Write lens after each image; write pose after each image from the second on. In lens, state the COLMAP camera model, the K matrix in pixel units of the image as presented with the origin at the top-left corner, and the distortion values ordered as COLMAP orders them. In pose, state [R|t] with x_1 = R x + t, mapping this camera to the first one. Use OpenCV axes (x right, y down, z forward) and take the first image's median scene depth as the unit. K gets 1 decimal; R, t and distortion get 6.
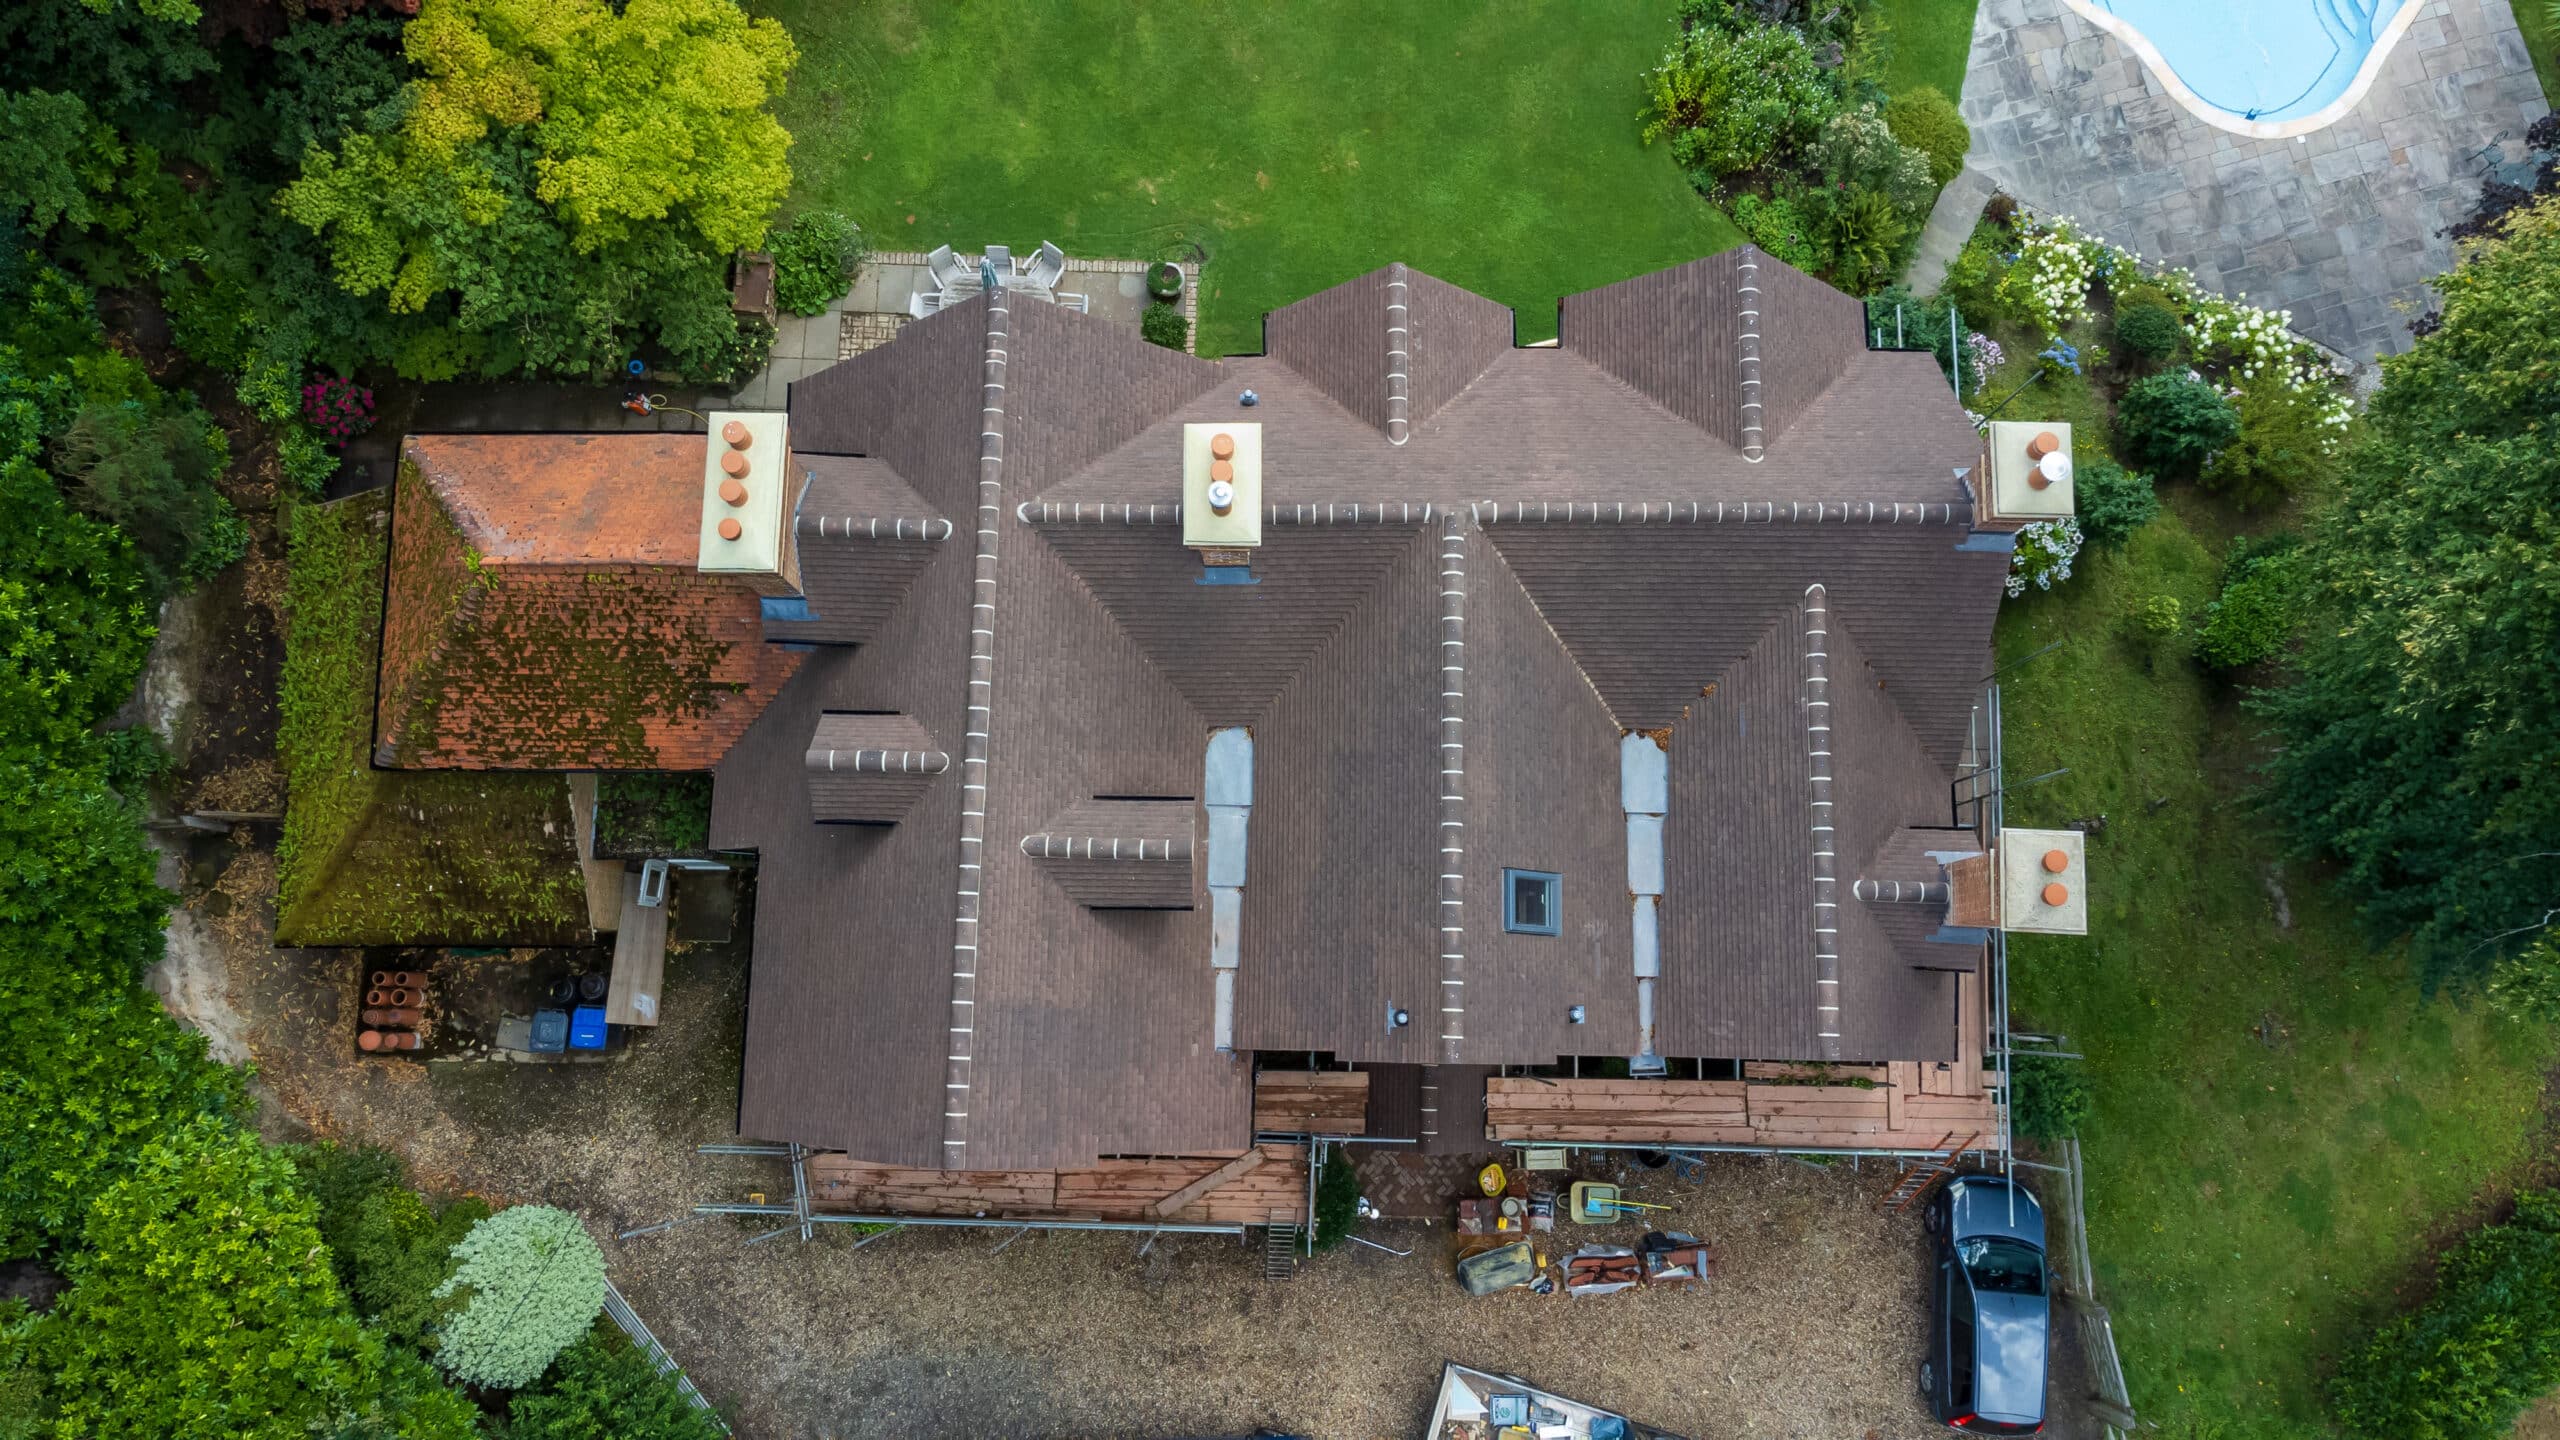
lens RADIAL K [[1905.3, 0, 1272.4], [0, 1905.3, 713.2], [0, 0, 1]] dist [0.009337, 0.073262]
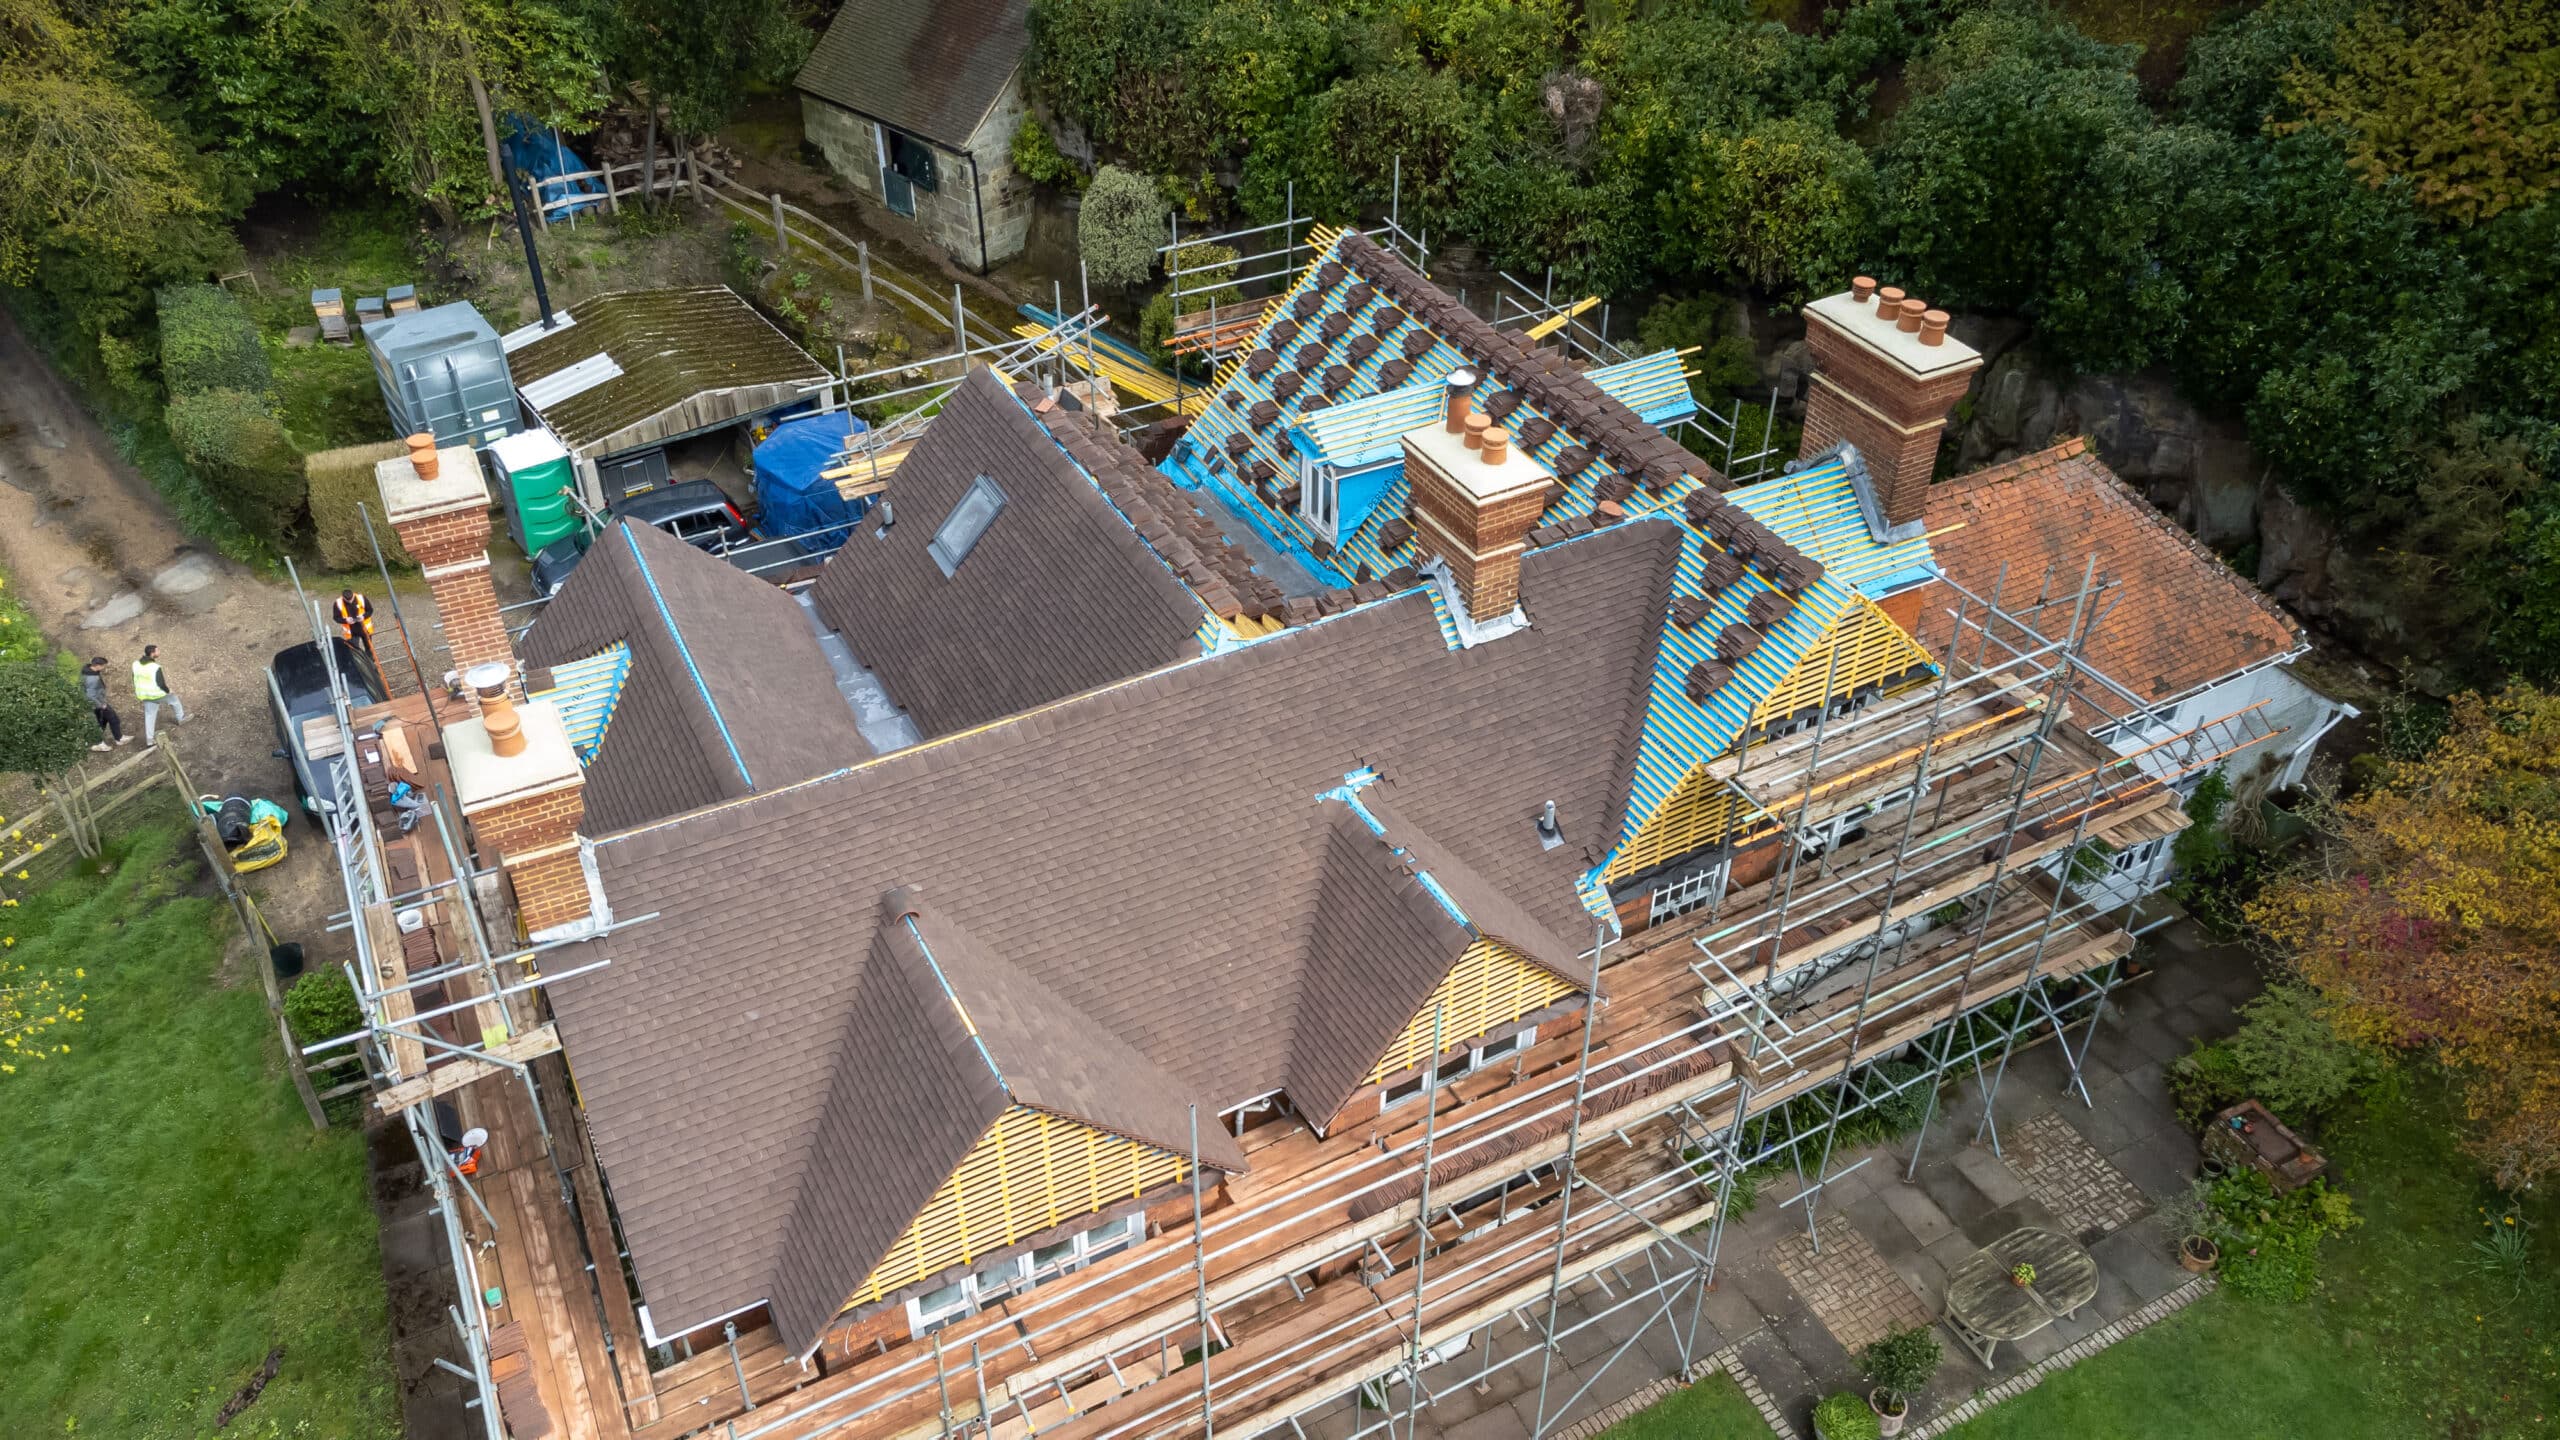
lens RADIAL K [[1905.3, 0, 1272.4], [0, 1905.3, 713.2], [0, 0, 1]] dist [0.009337, 0.073262]
pose [[-0.877365, 0.295678, -0.377895, 0.349230], [-0.472232, -0.392563, 0.789234, -0.678418], [0.085012, 0.870901, 0.484050, 0.571549]]
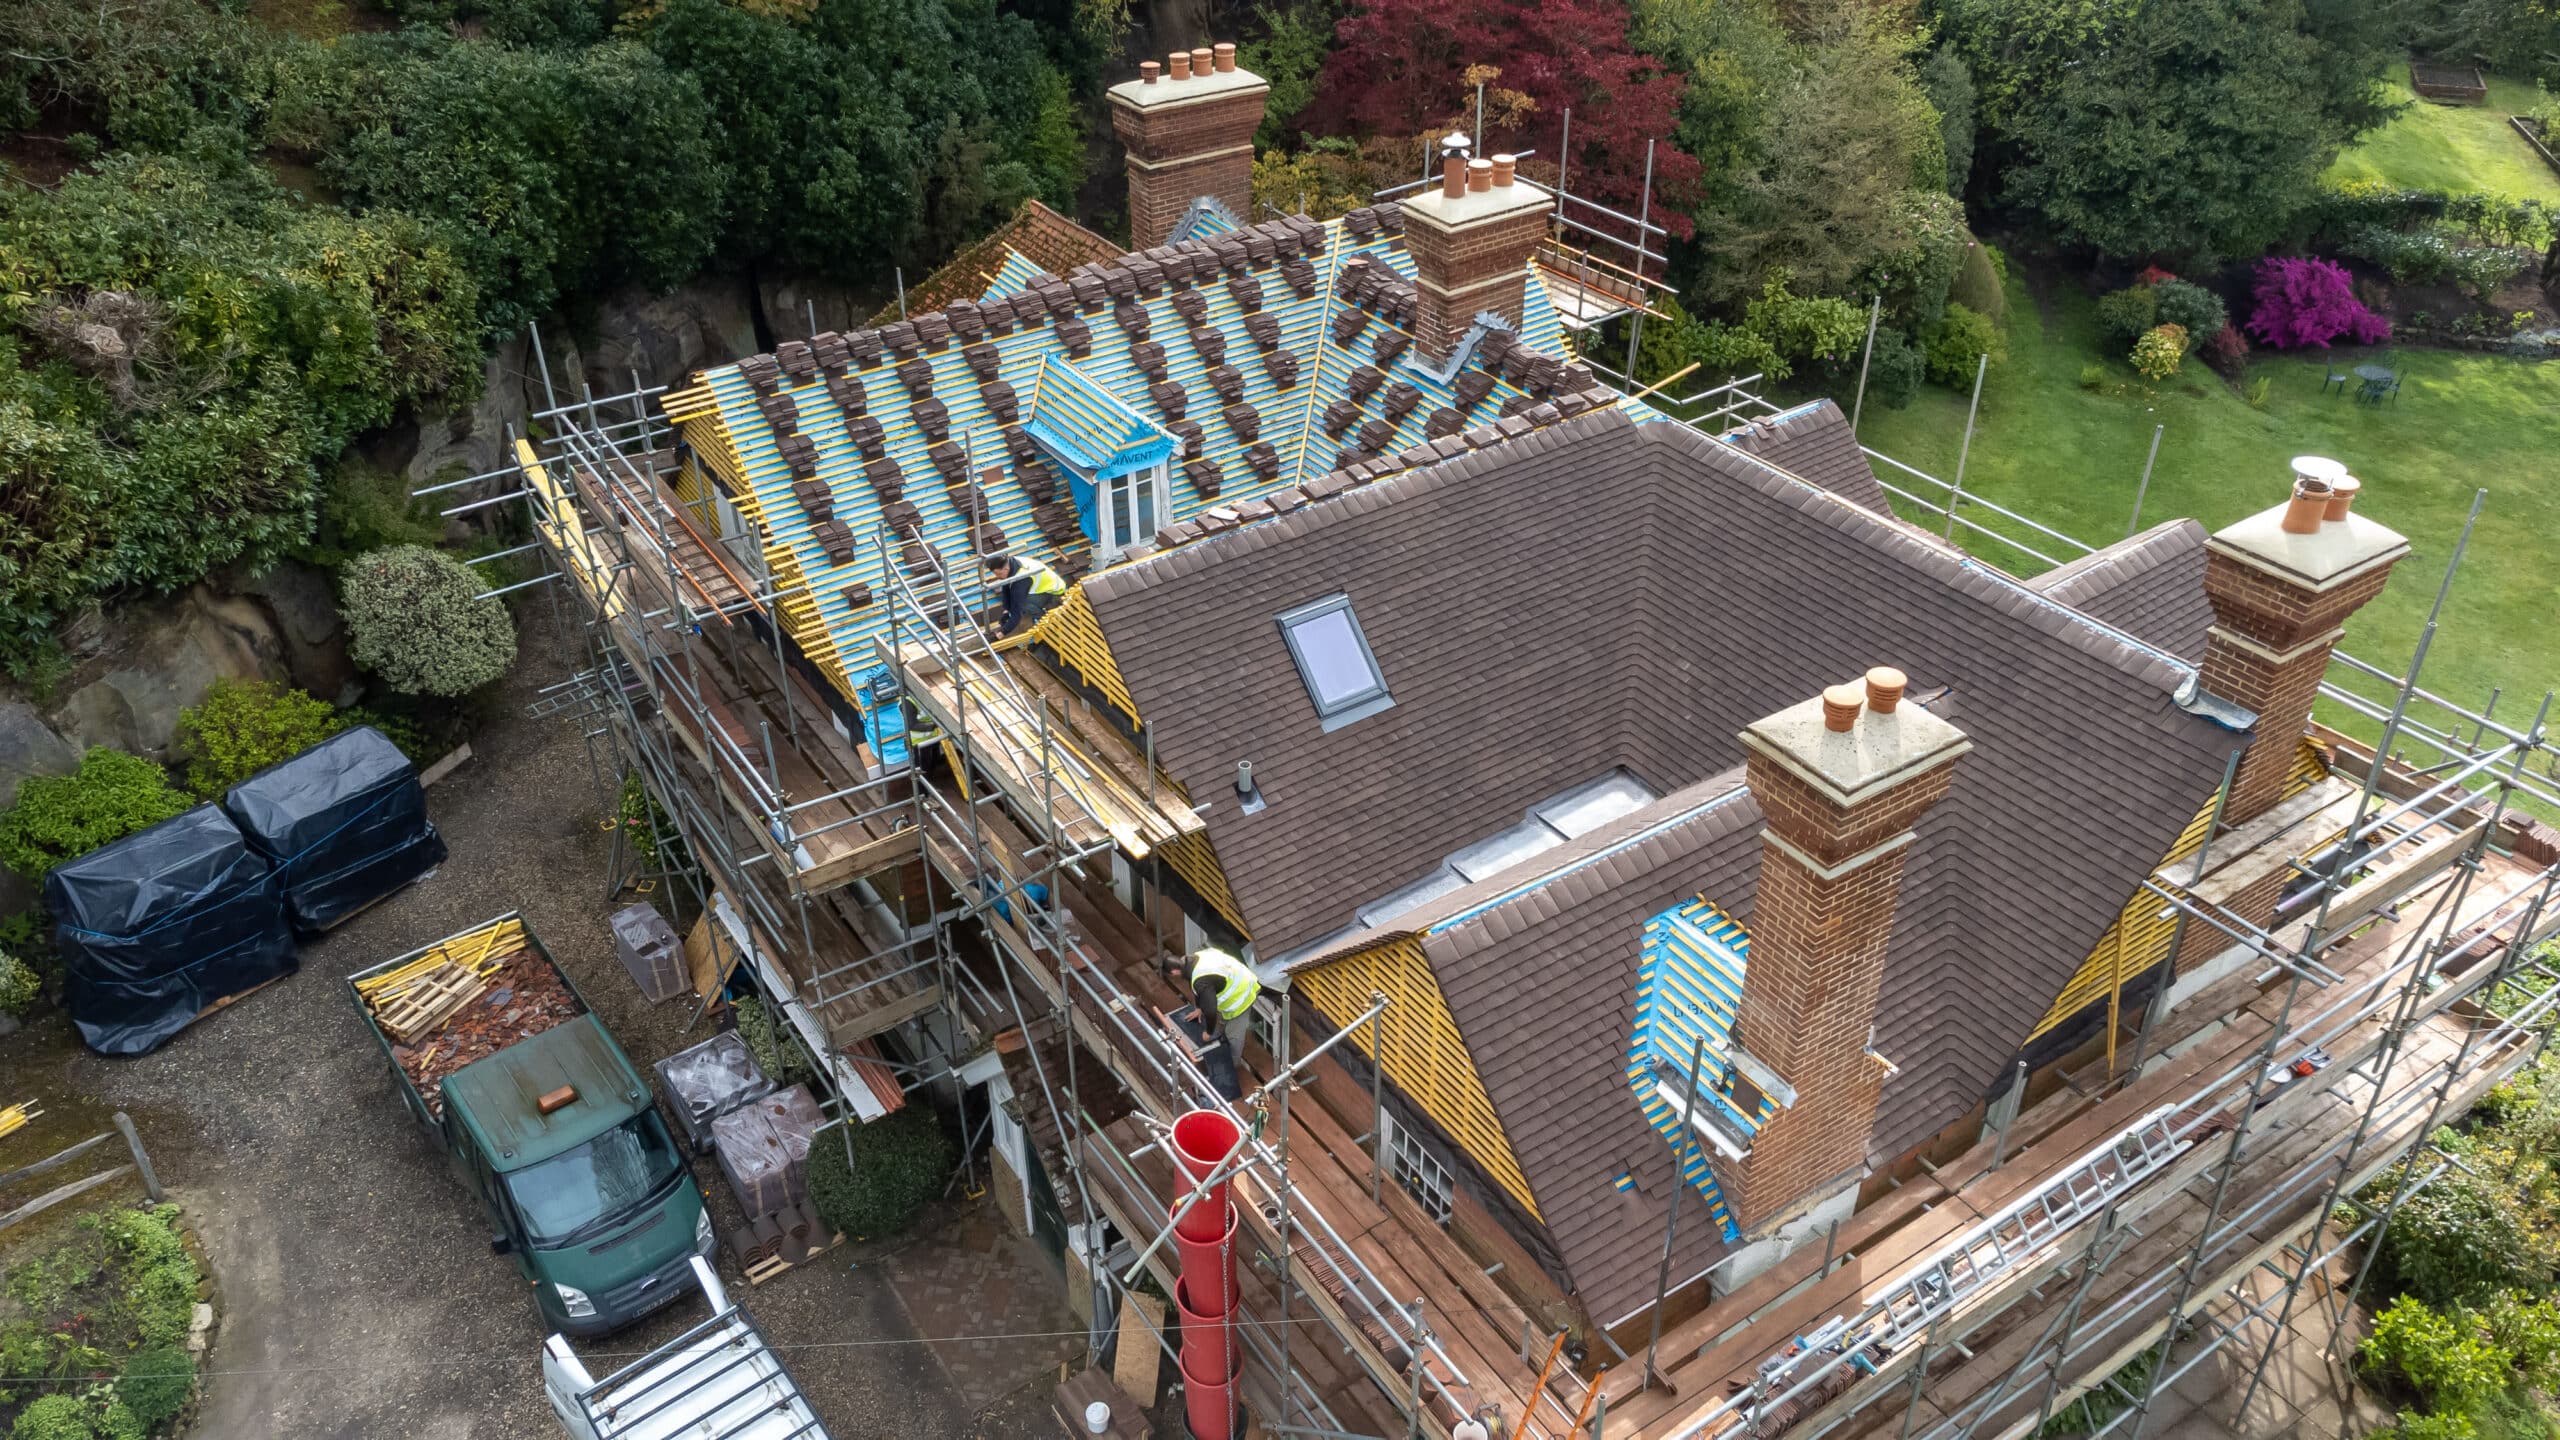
lens RADIAL K [[1905.3, 0, 1272.4], [0, 1905.3, 713.2], [0, 0, 1]] dist [0.009337, 0.073262]
pose [[0.575848, 0.460319, -0.675652, 0.559001], [-0.806645, 0.454473, -0.377861, 0.358390], [0.133128, 0.762601, 0.633021, 0.493841]]
